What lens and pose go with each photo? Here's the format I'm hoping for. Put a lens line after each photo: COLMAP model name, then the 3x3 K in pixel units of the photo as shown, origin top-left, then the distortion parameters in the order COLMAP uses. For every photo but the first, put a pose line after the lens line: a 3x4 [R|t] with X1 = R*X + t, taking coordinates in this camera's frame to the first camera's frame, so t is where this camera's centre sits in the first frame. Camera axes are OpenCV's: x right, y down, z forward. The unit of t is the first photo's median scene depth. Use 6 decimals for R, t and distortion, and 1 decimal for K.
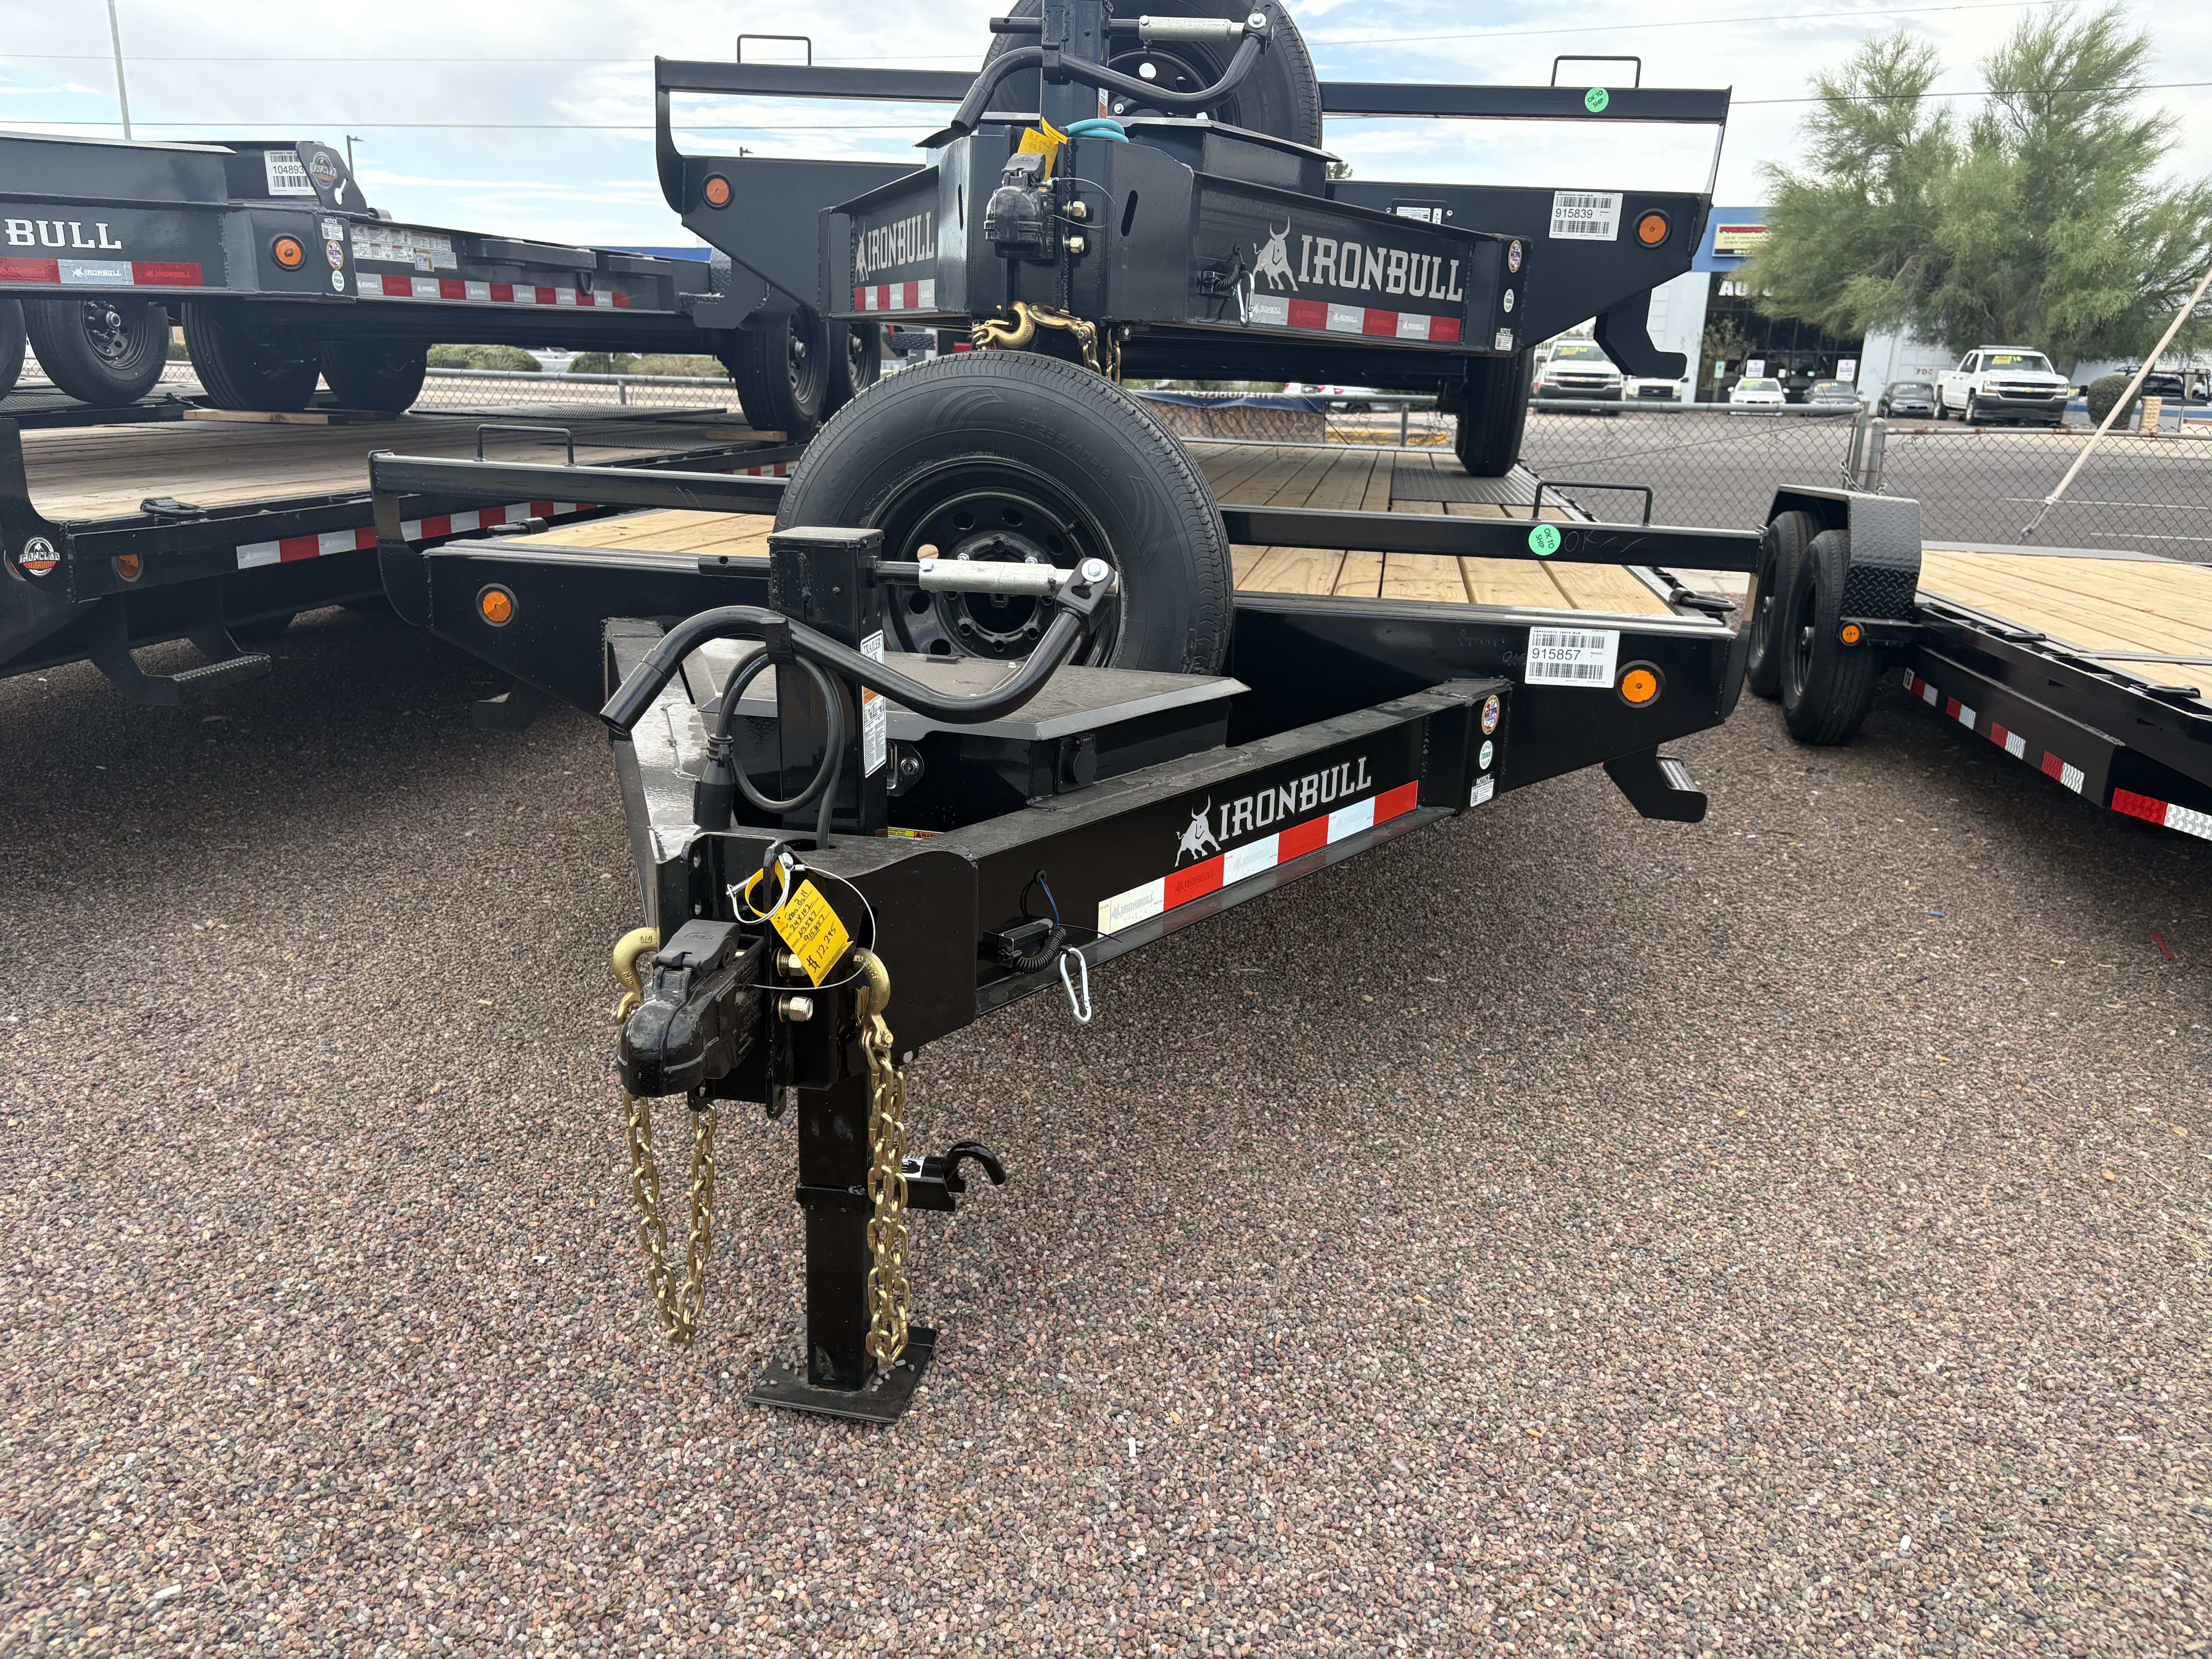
lens RADIAL K [[1671.9, 0, 1106.0], [0, 1671.9, 829.5], [0, 0, 1]] dist [0.070086, -0.096110]
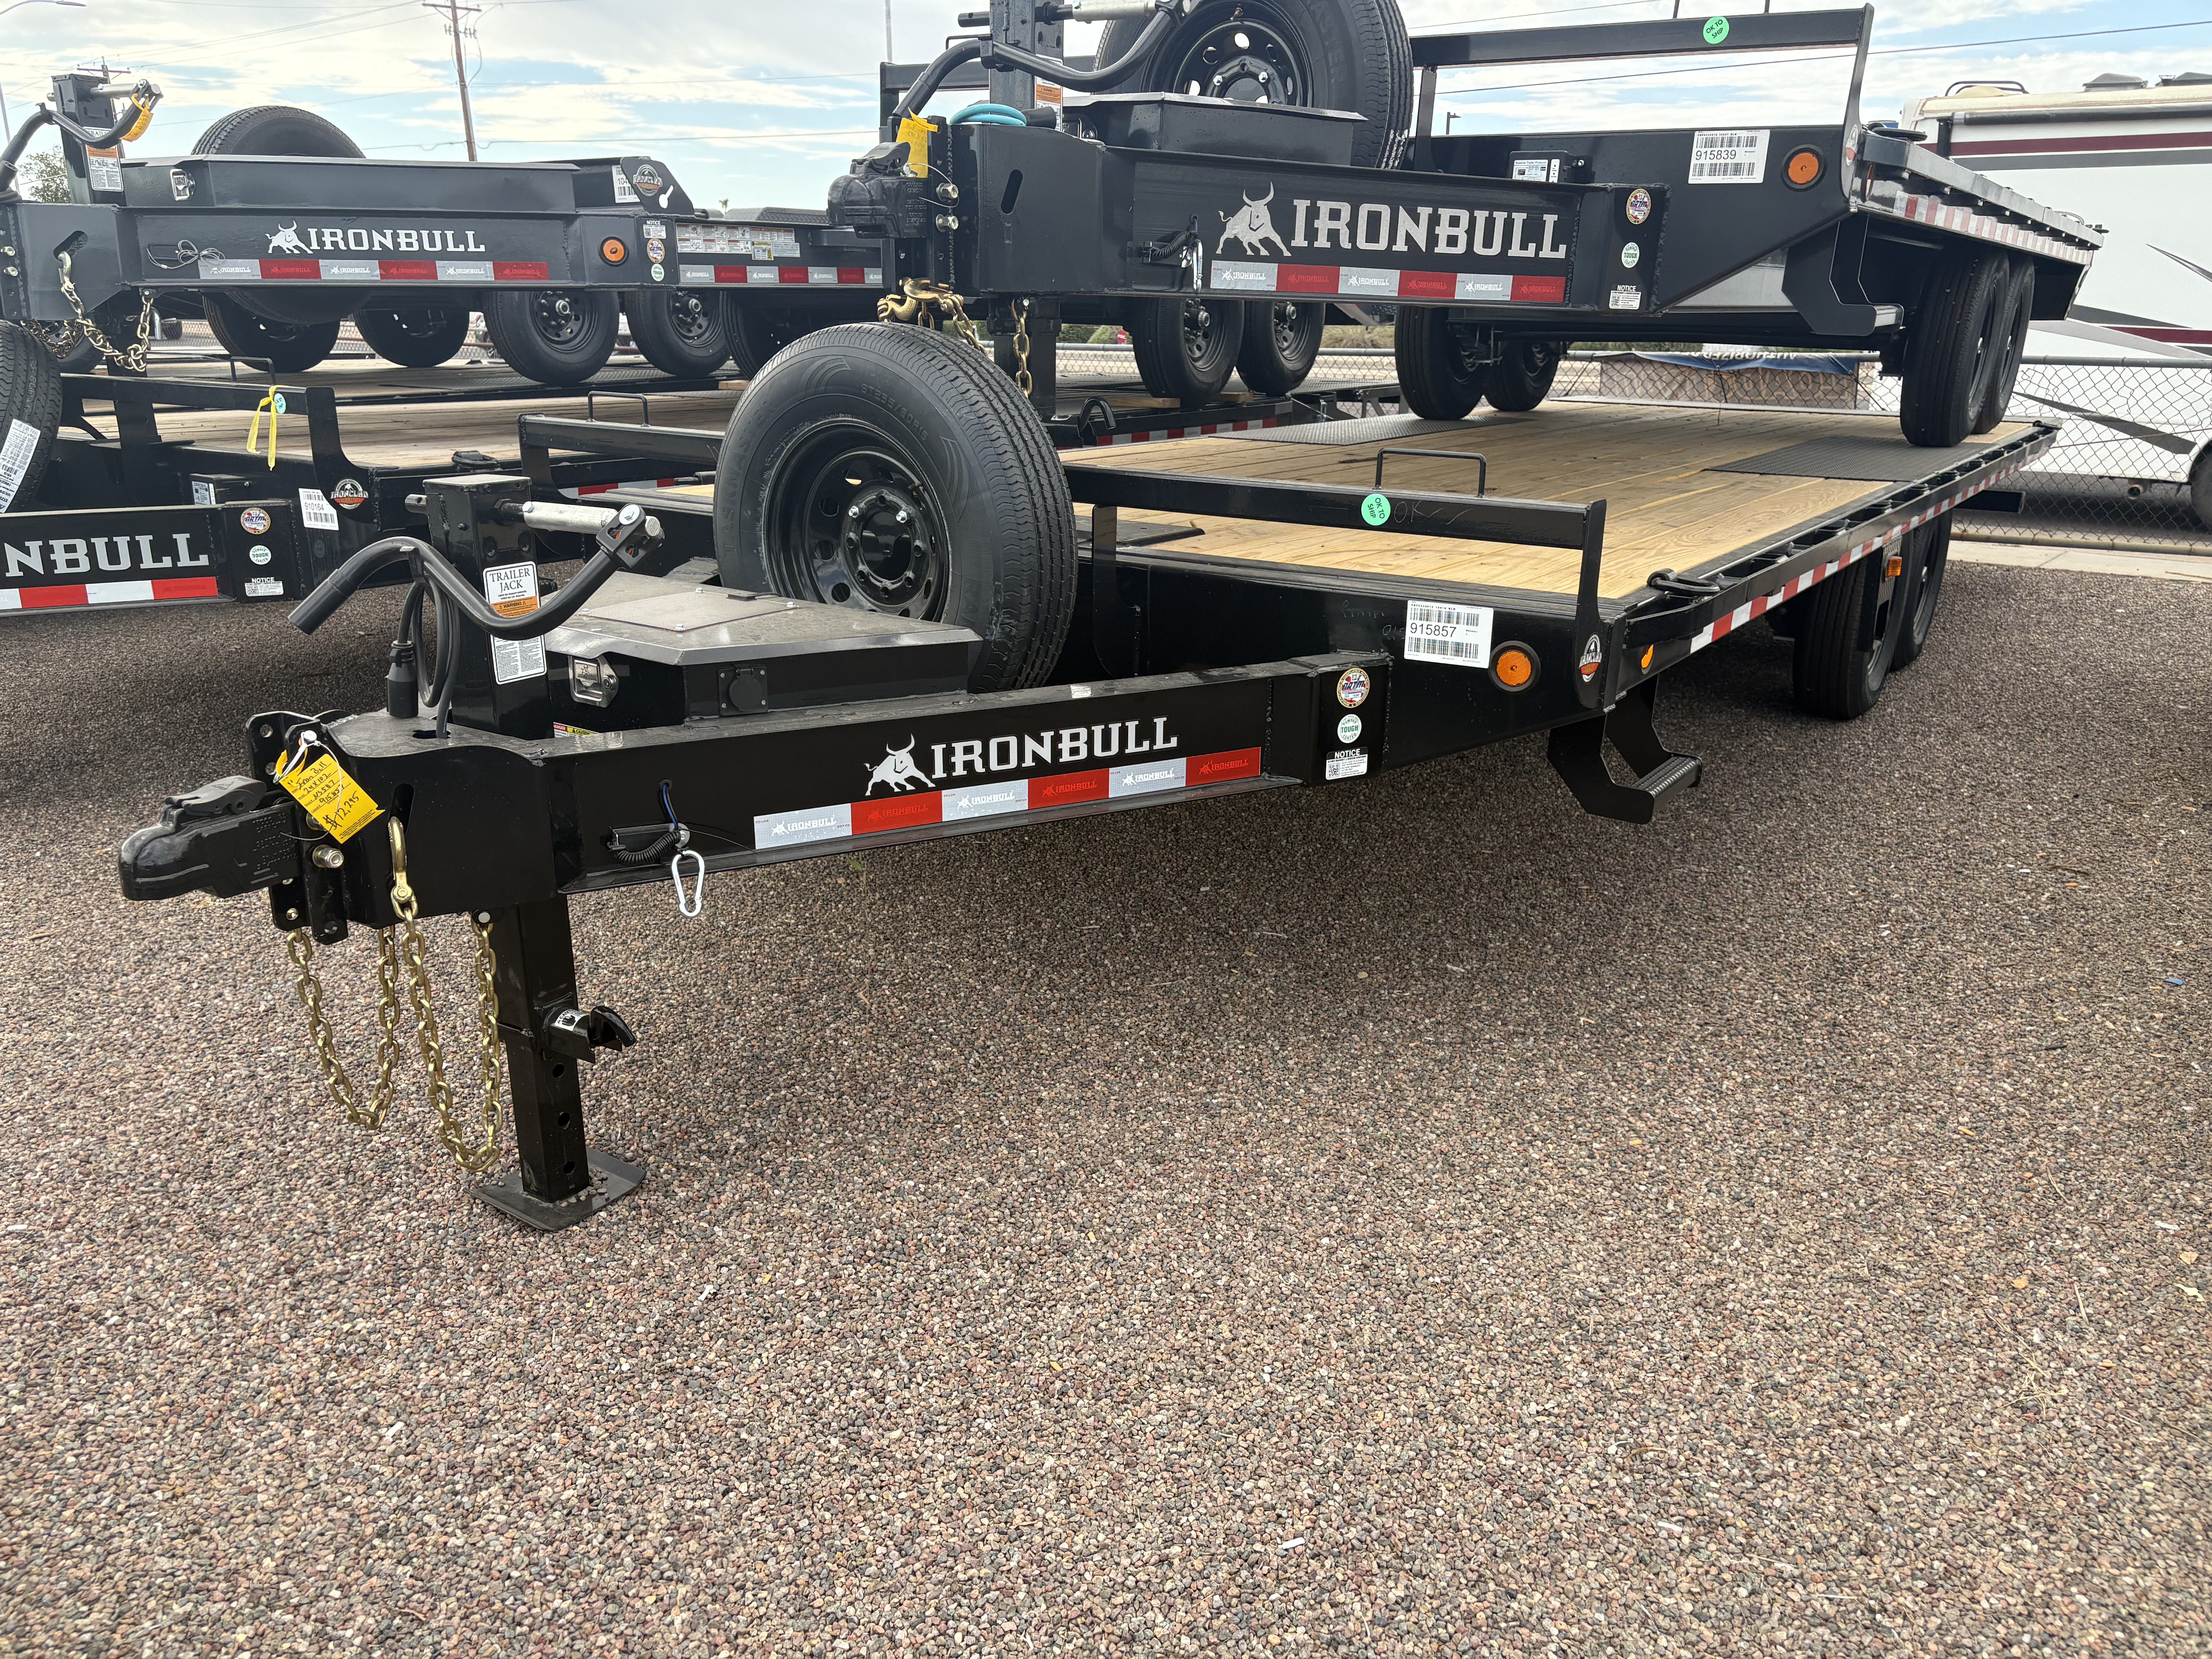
lens RADIAL K [[1666.6, 0, 1106.0], [0, 1666.6, 829.5], [0, 0, 1]] dist [0.027459, -0.001847]
pose [[0.912565, 0.102475, -0.395884, 0.486485], [-0.094387, 0.994735, 0.039913, -0.011196], [0.397890, 0.000943, 0.917433, 0.049452]]
